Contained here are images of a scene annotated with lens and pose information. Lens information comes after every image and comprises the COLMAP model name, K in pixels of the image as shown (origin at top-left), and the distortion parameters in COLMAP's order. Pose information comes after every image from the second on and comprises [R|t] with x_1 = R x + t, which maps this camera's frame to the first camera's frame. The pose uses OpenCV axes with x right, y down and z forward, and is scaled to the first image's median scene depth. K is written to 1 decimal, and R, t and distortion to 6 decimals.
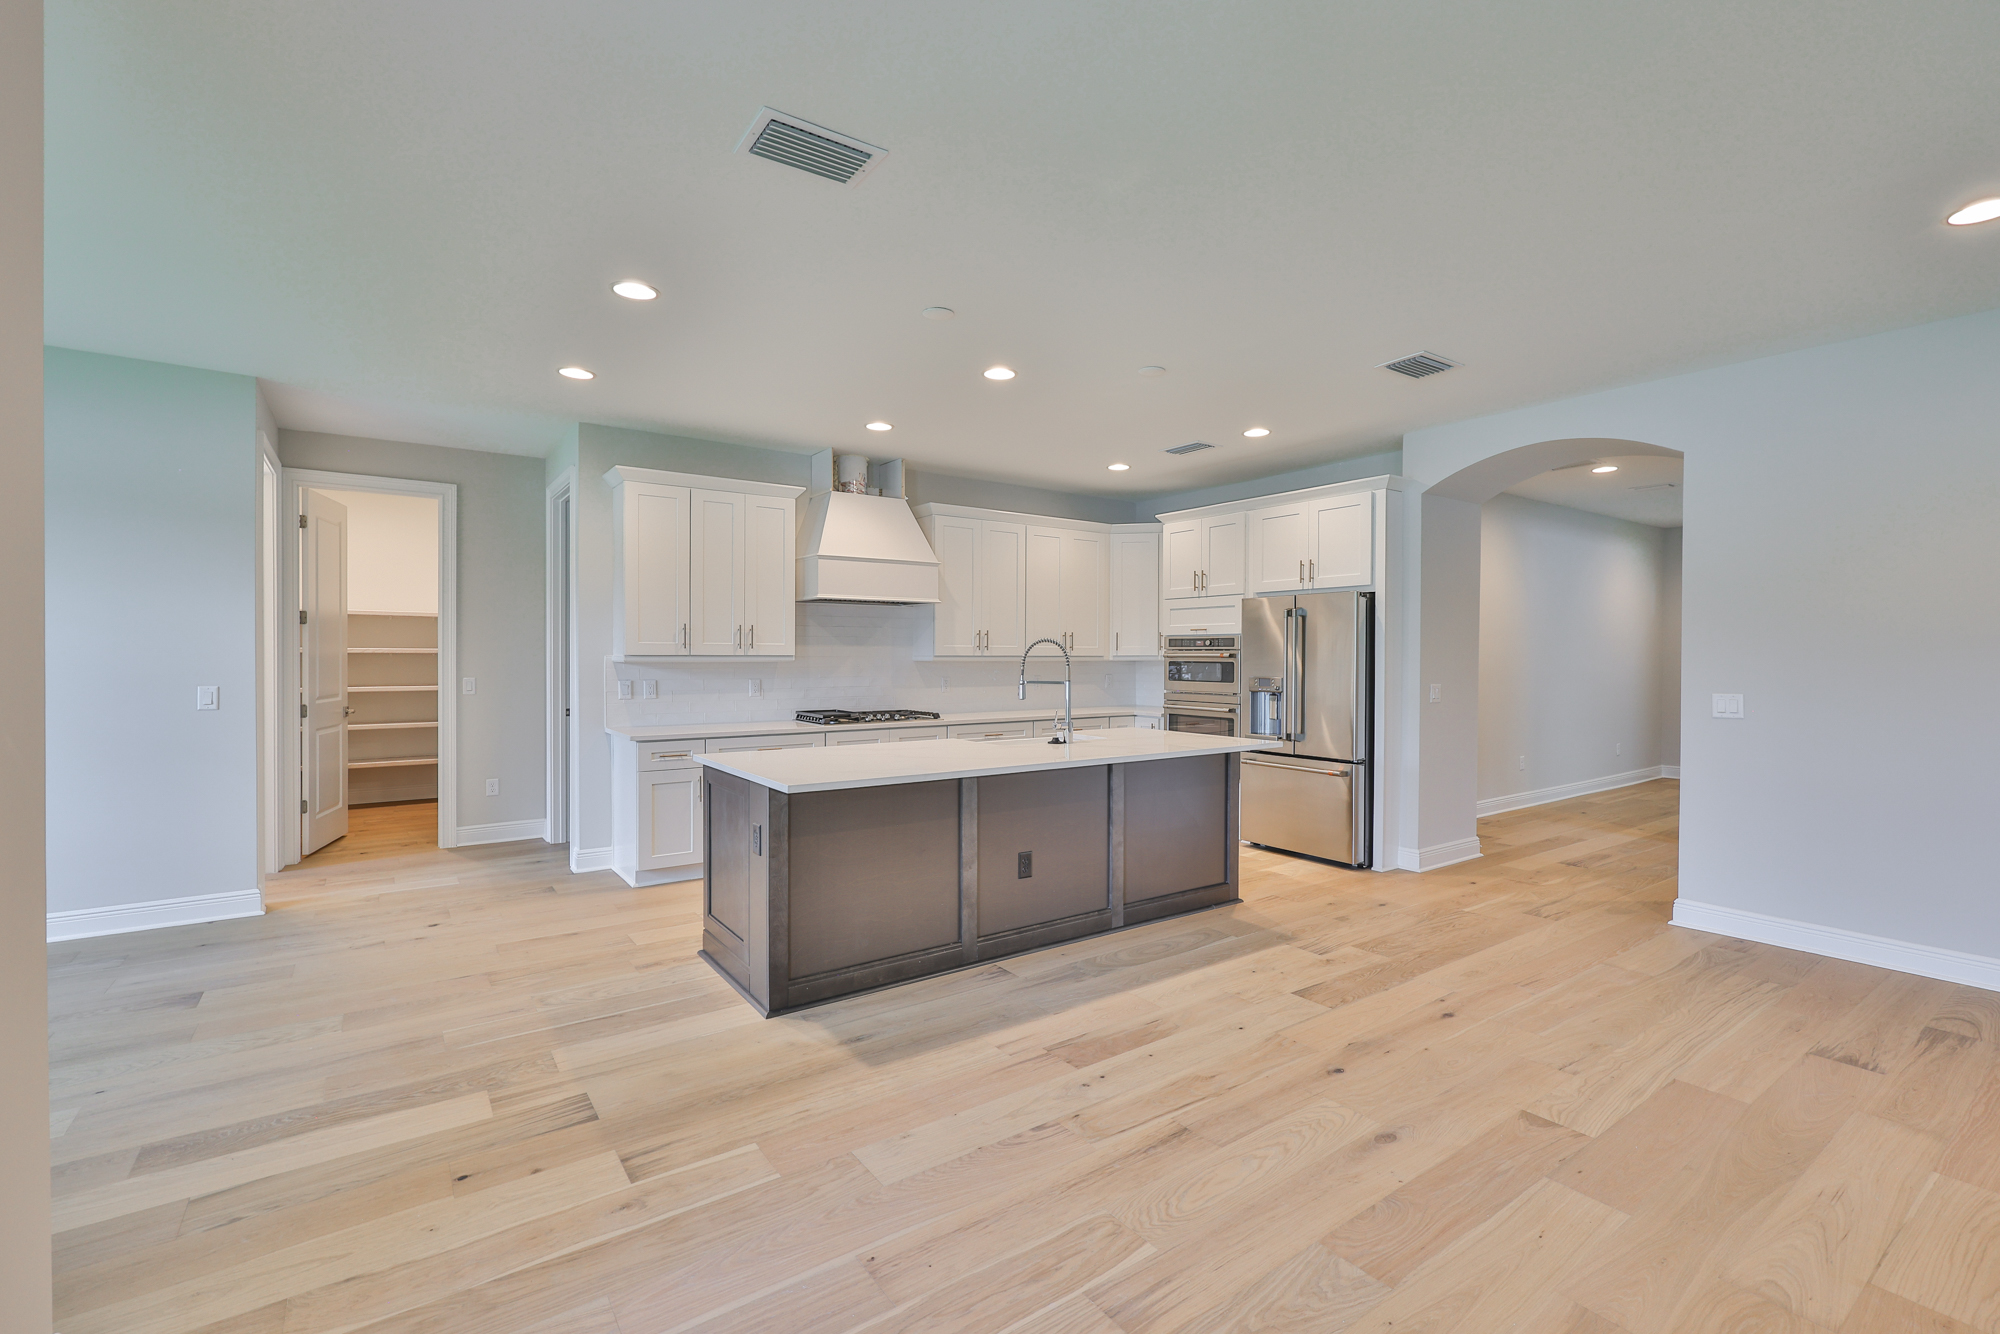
lens RADIAL K [[852.3, 0, 999.1], [0, 852.3, 664.4], [0, 0, 1]] dist [-0.000327, 0.000416]
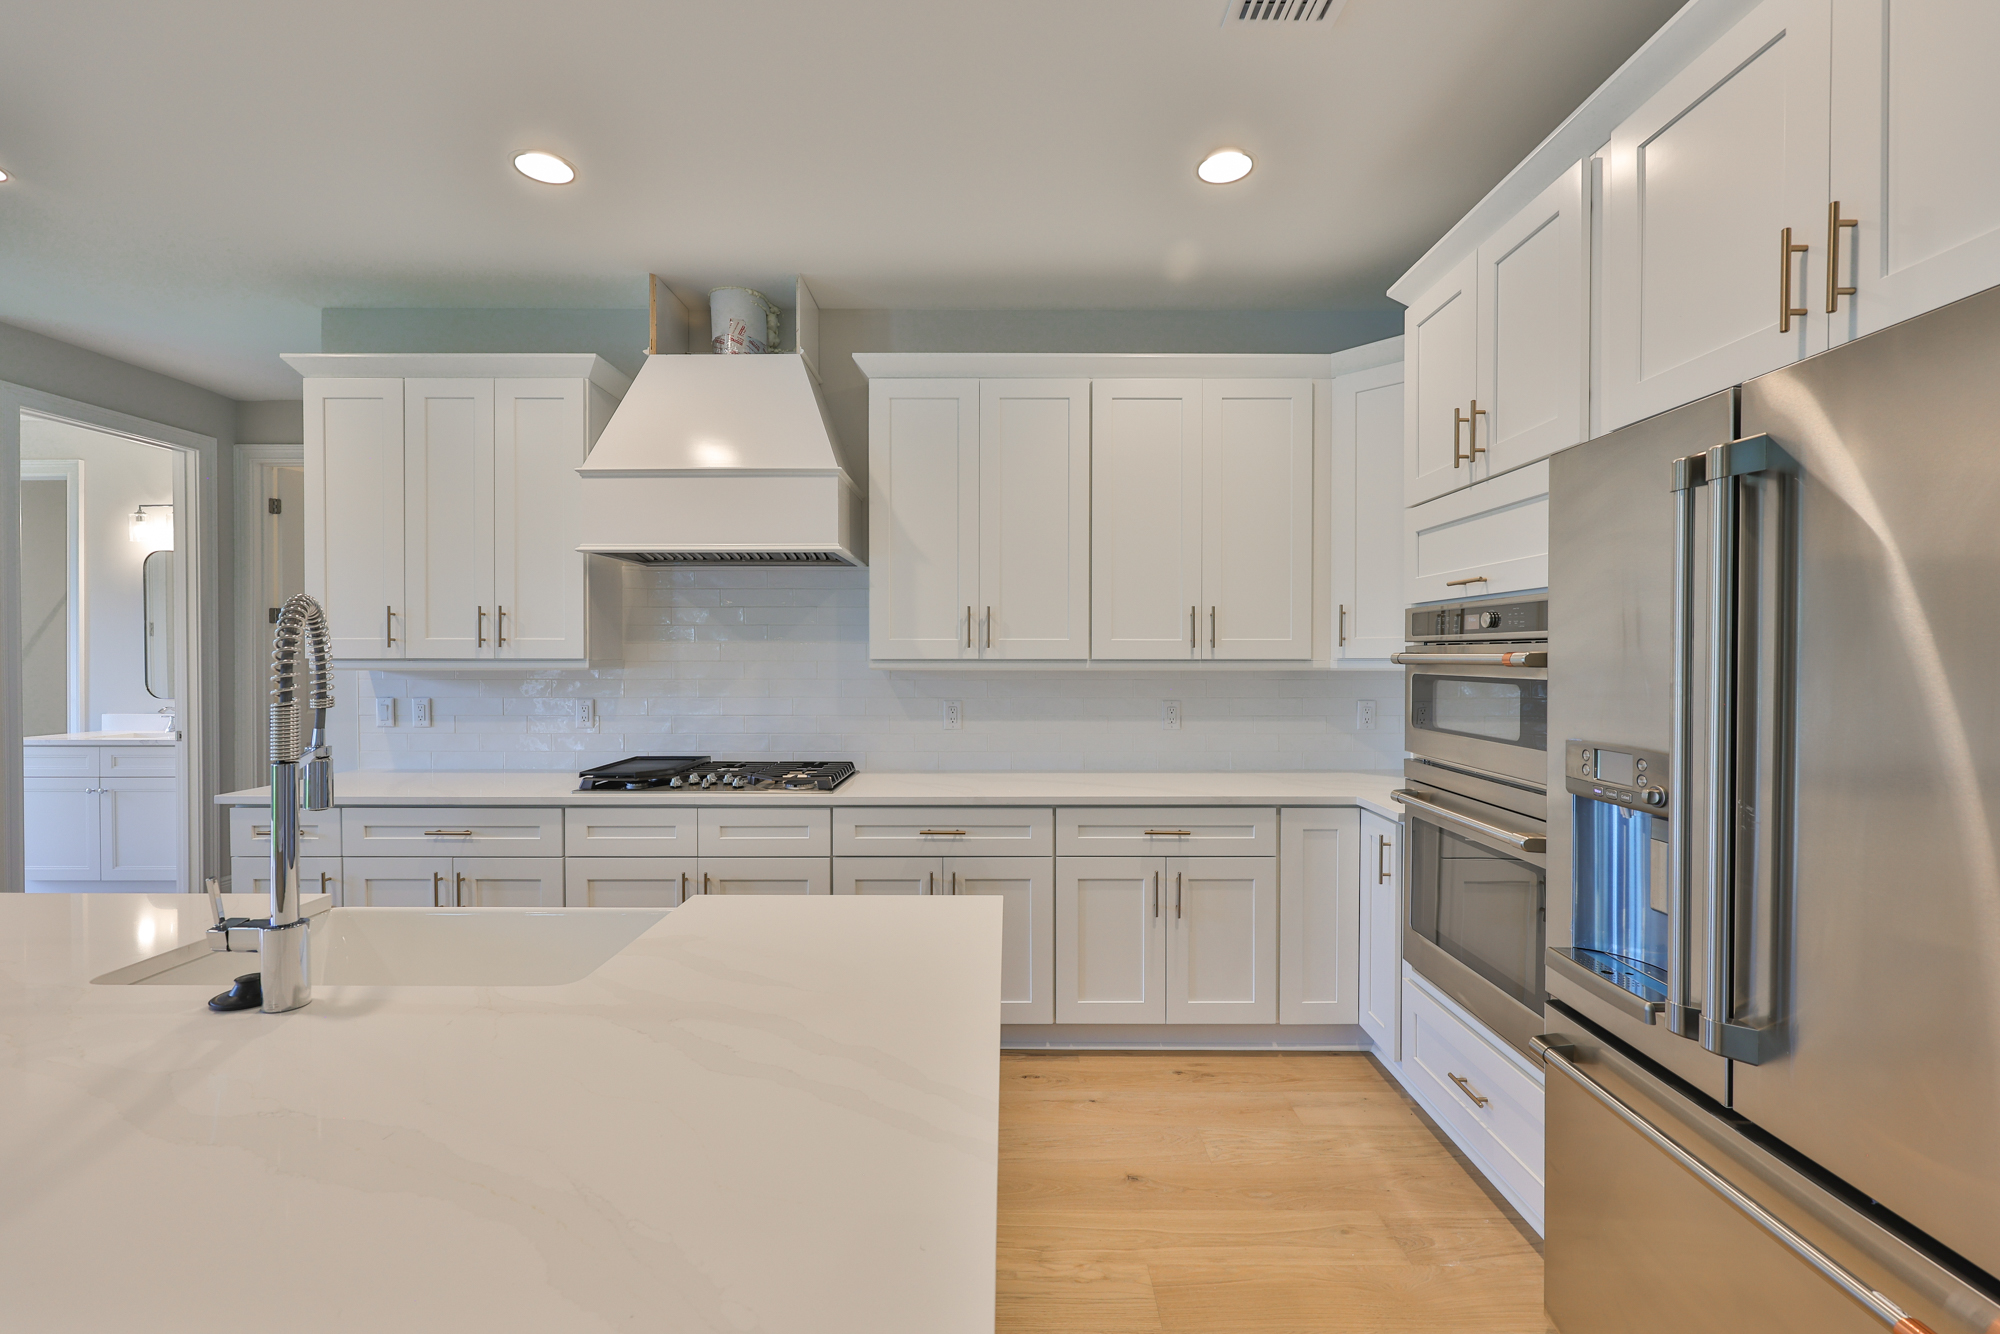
lens RADIAL K [[865.1, 0, 1016.2], [0, 865.1, 670.0], [0, 0, 1]] dist [0.001634, 0.000394]
pose [[0.823786, 0.006813, -0.566860, 0.320376], [-0.005689, 0.999977, 0.003751, -0.007218], [0.566873, 0.000134, 0.823805, 0.706273]]
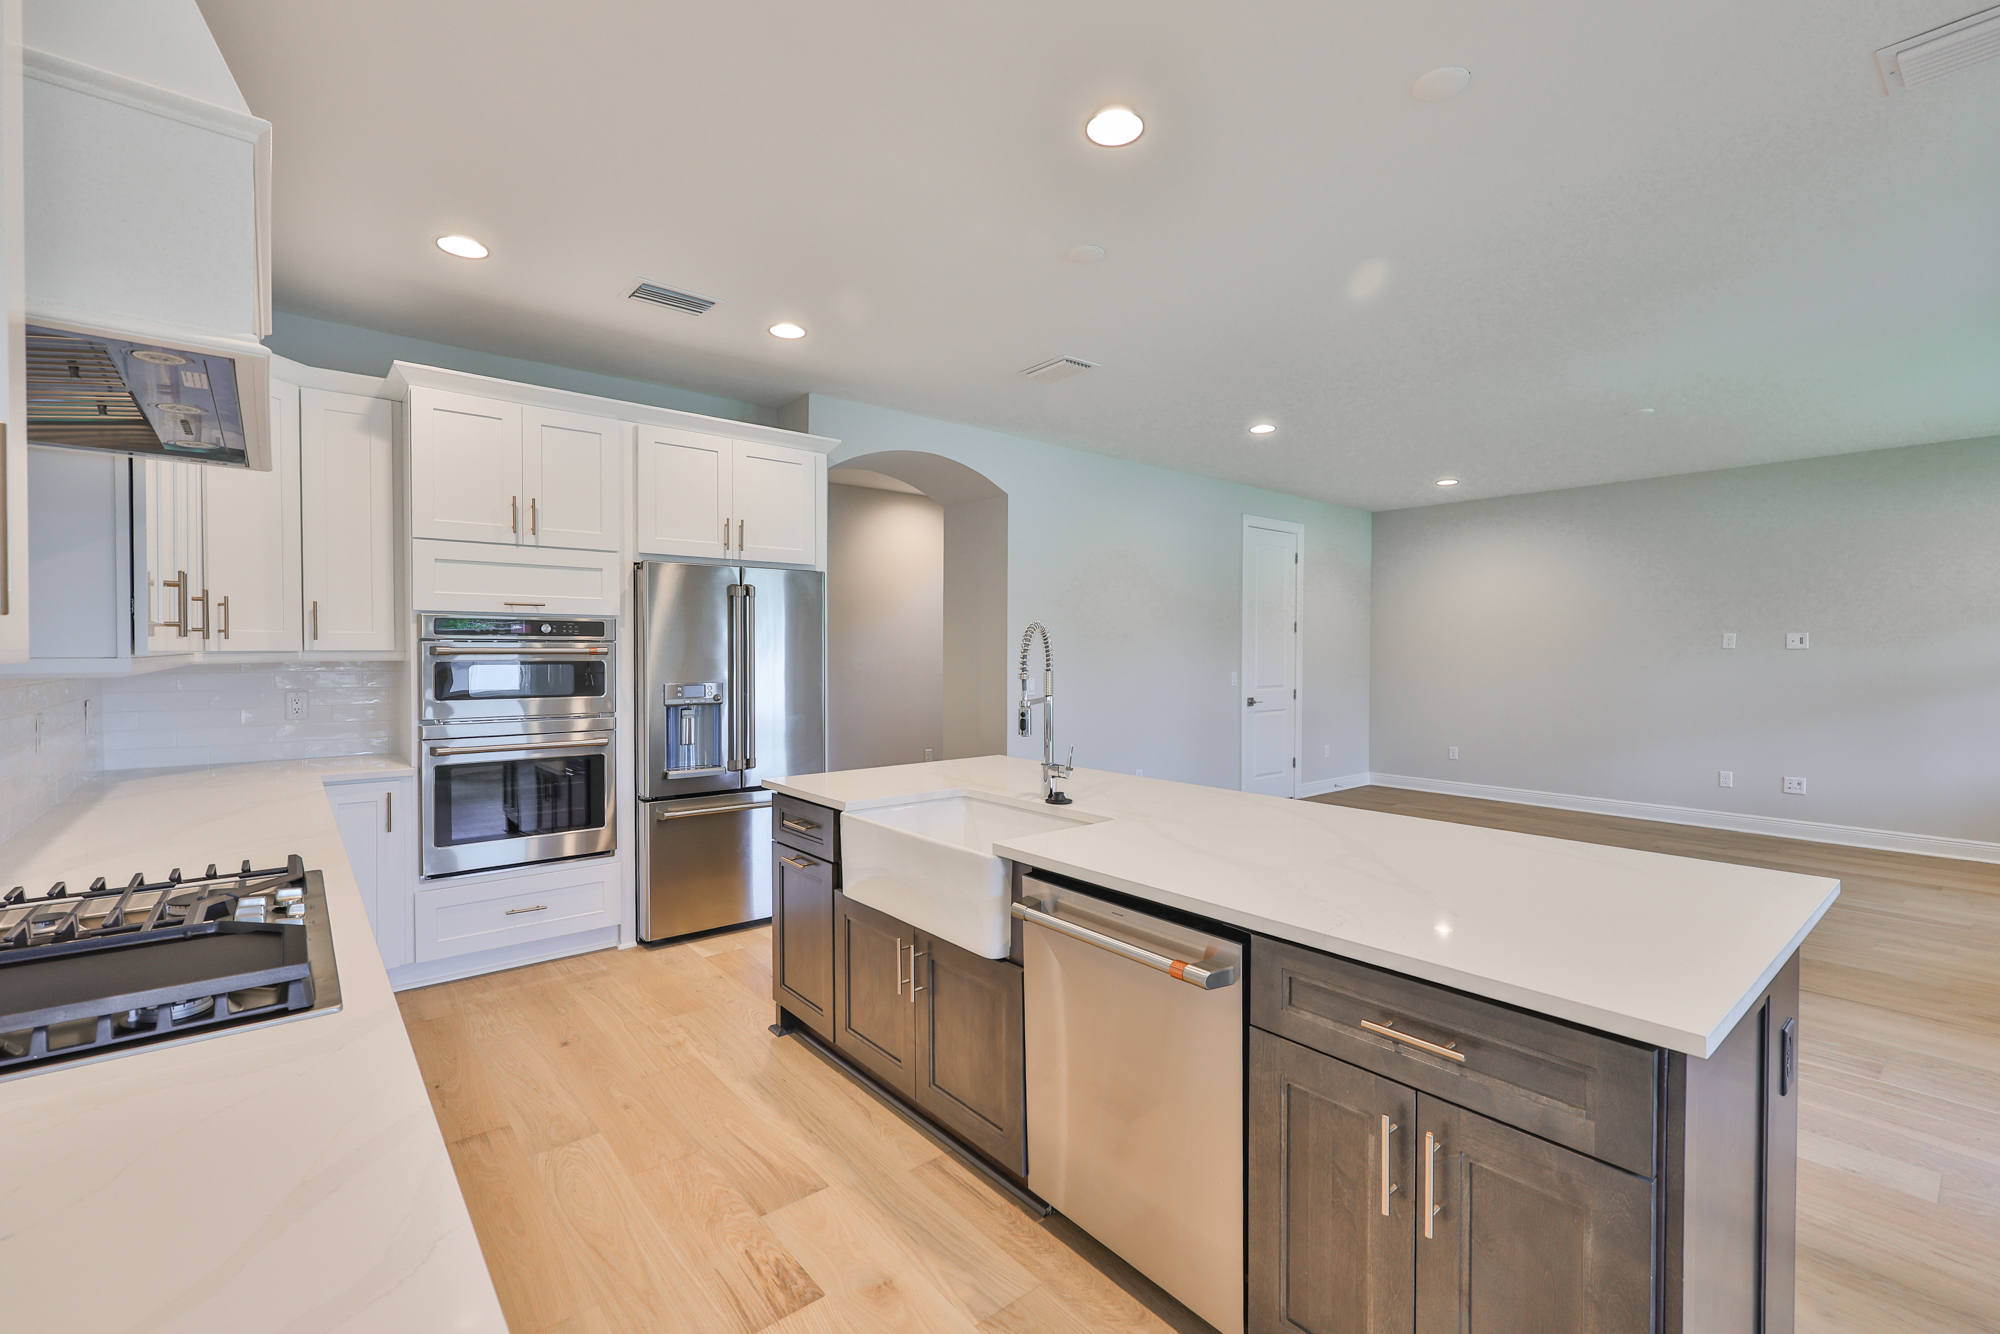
lens RADIAL K [[866.6, 0, 1000.0], [0, 866.6, 667.0], [0, 0, 1]] dist [-0.003609, -0.000169]
pose [[-0.088087, -0.019454, 0.995923, -0.397926], [0.009625, 0.999746, 0.020380, -0.010038], [-0.996066, 0.011381, -0.087877, 0.842513]]
